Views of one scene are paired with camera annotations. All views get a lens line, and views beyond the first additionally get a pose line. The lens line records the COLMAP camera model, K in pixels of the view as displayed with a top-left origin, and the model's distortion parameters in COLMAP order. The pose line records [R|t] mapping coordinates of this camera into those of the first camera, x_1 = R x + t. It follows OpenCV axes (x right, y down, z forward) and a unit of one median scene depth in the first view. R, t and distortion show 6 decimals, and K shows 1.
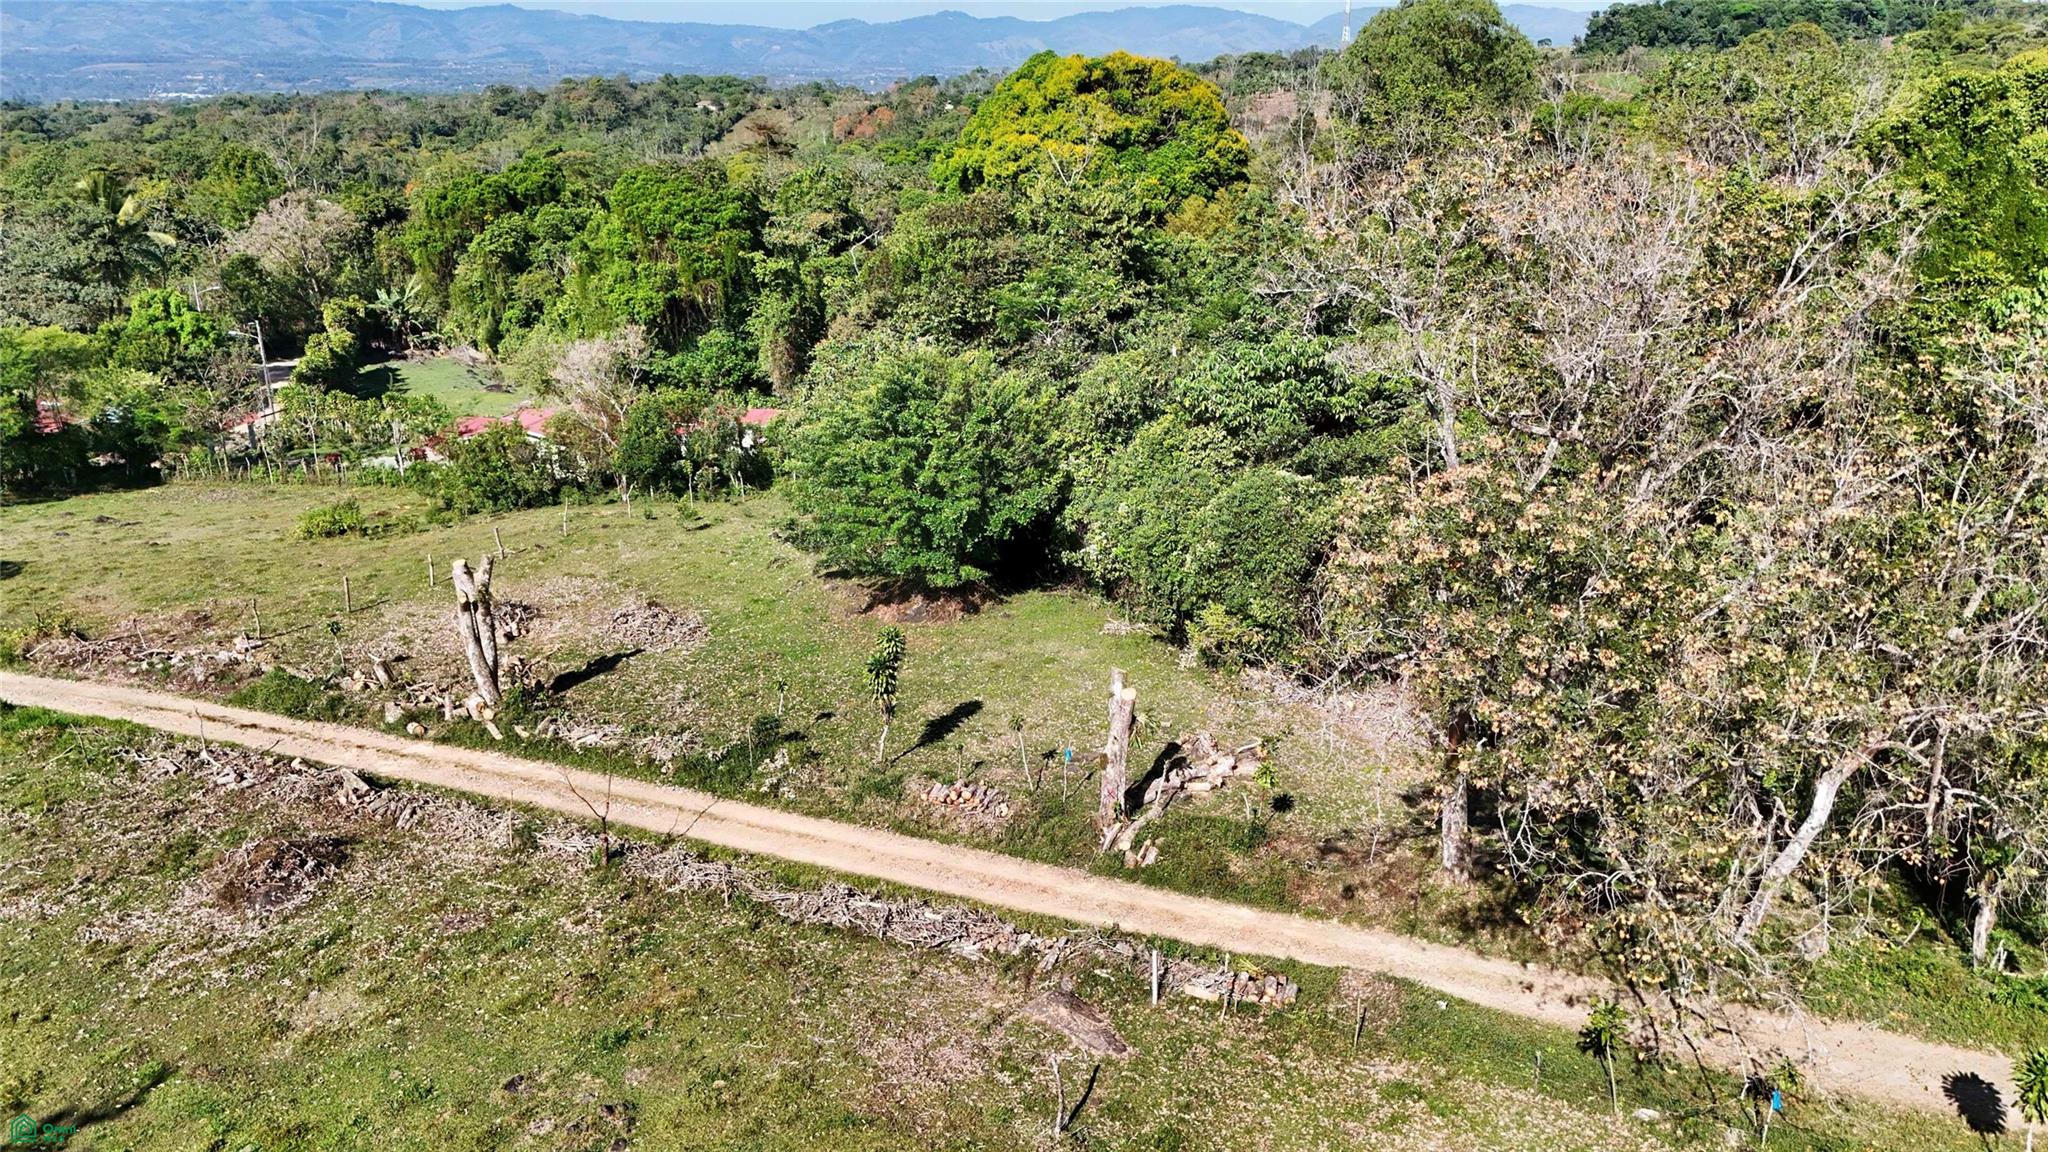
lens RADIAL K [[1494.2, 0, 1024.0], [0, 1494.2, 576.0], [0, 0, 1]] dist [0.092085, -0.103868]
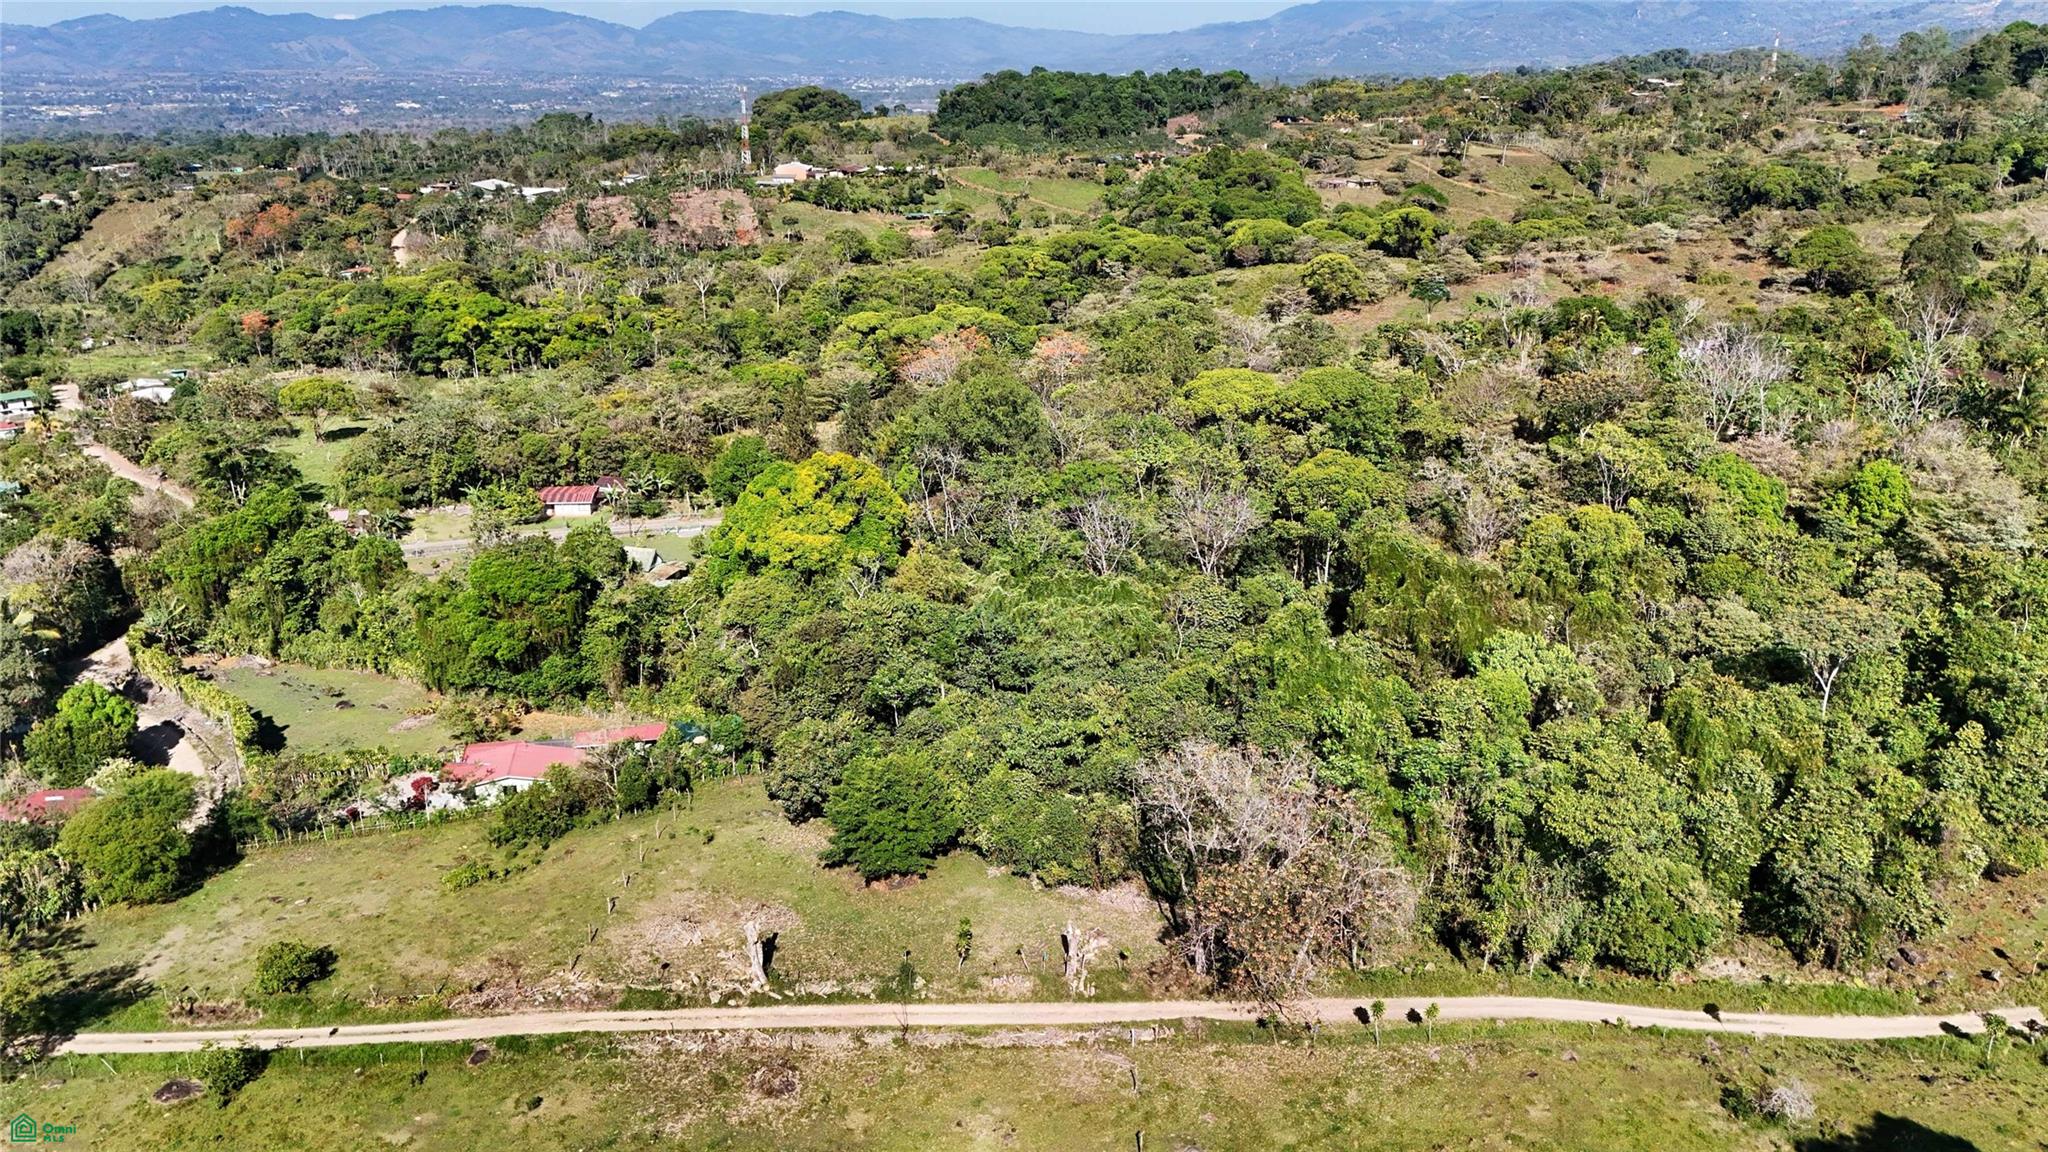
lens RADIAL K [[1494.2, 0, 1024.0], [0, 1494.2, 576.0], [0, 0, 1]] dist [0.092085, -0.103868]
pose [[0.917923, -0.126423, 0.376078, -0.686579], [0.127704, 0.991576, 0.021631, -0.450578], [-0.375644, 0.028171, 0.926336, -1.057229]]
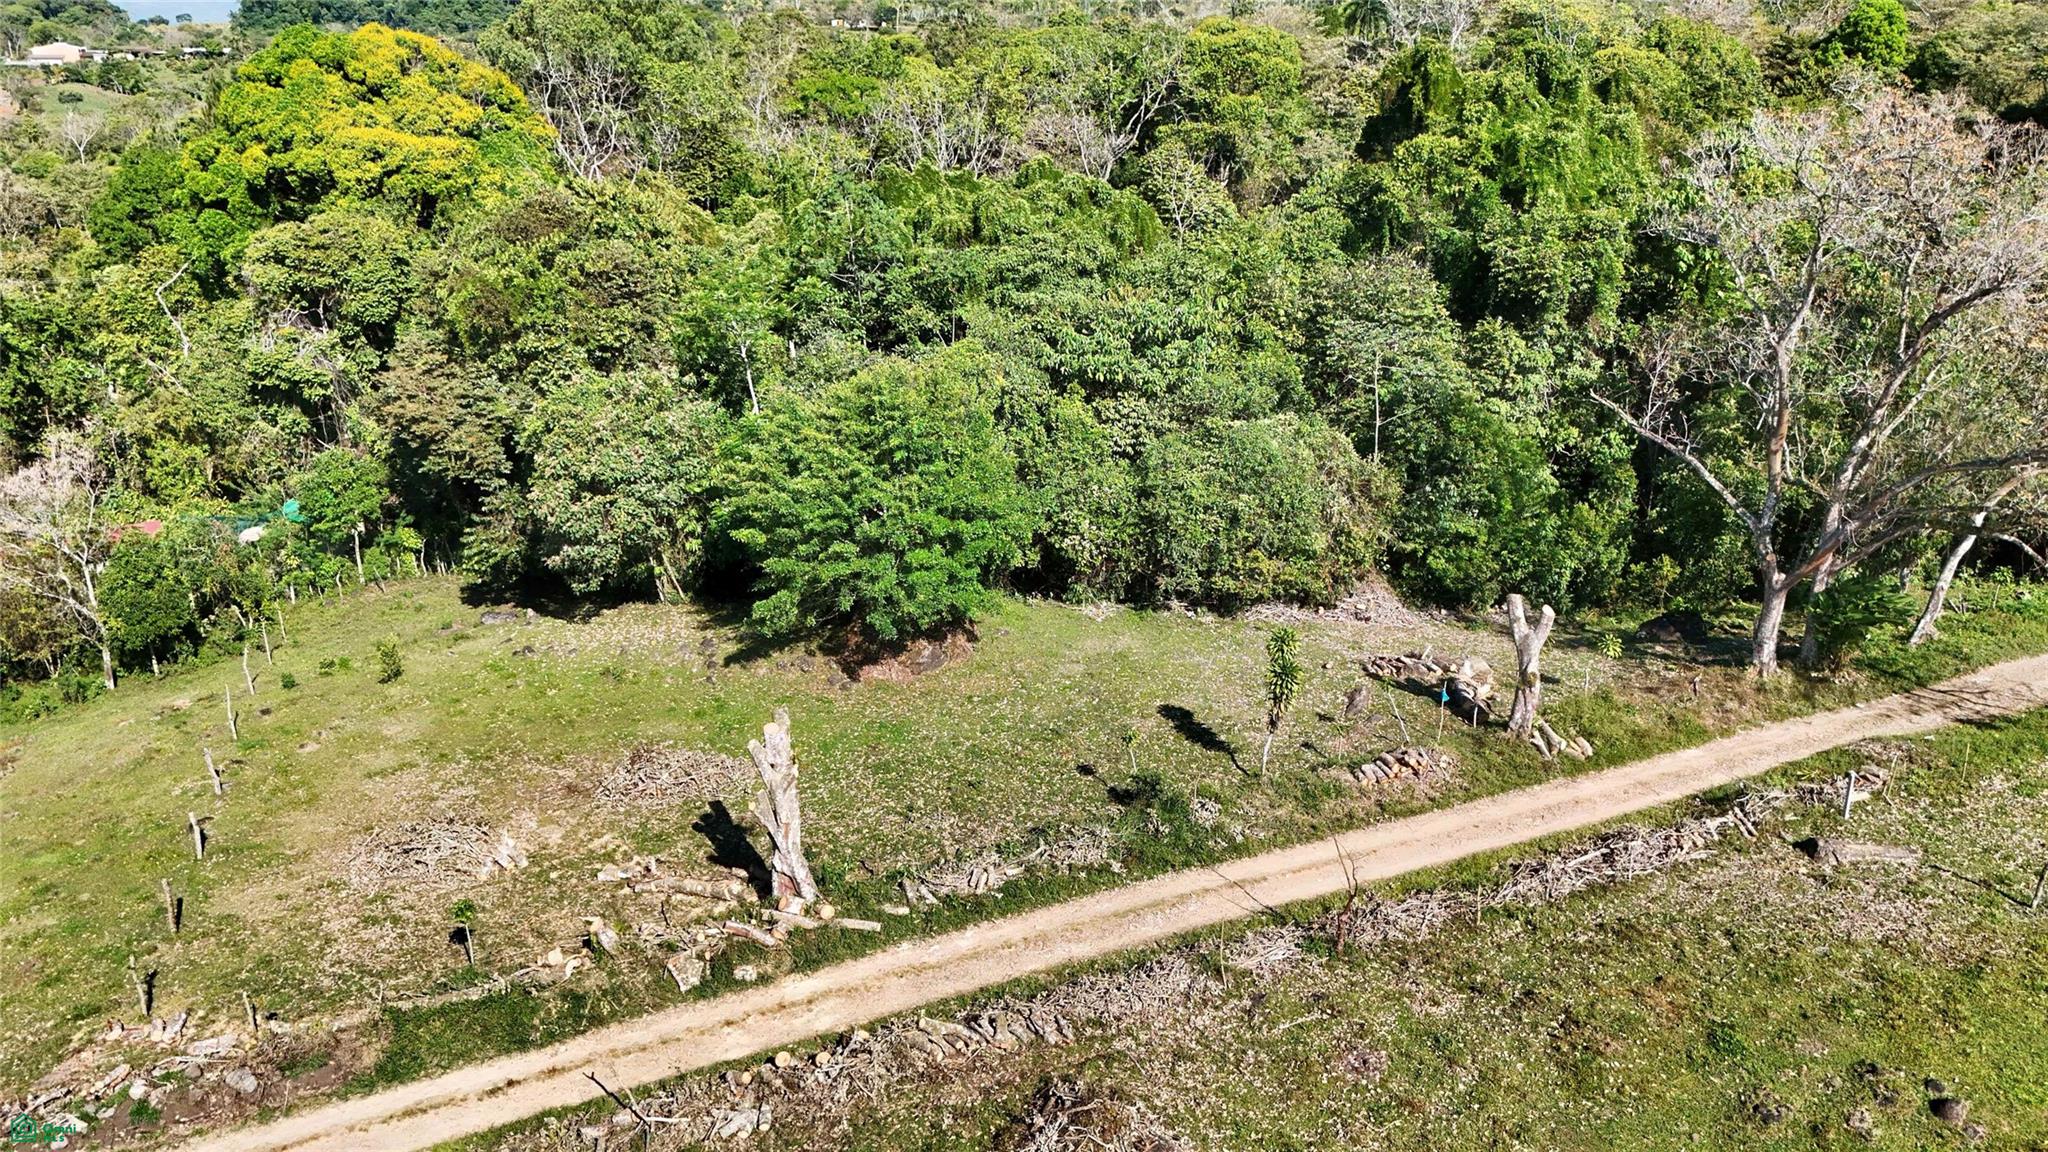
lens RADIAL K [[1494.2, 0, 1024.0], [0, 1494.2, 576.0], [0, 0, 1]] dist [0.092085, -0.103868]
pose [[0.677882, -0.247630, 0.692210, -0.696449], [0.240660, 0.964432, 0.109335, -0.116660], [-0.694664, 0.092471, 0.713366, 0.345945]]
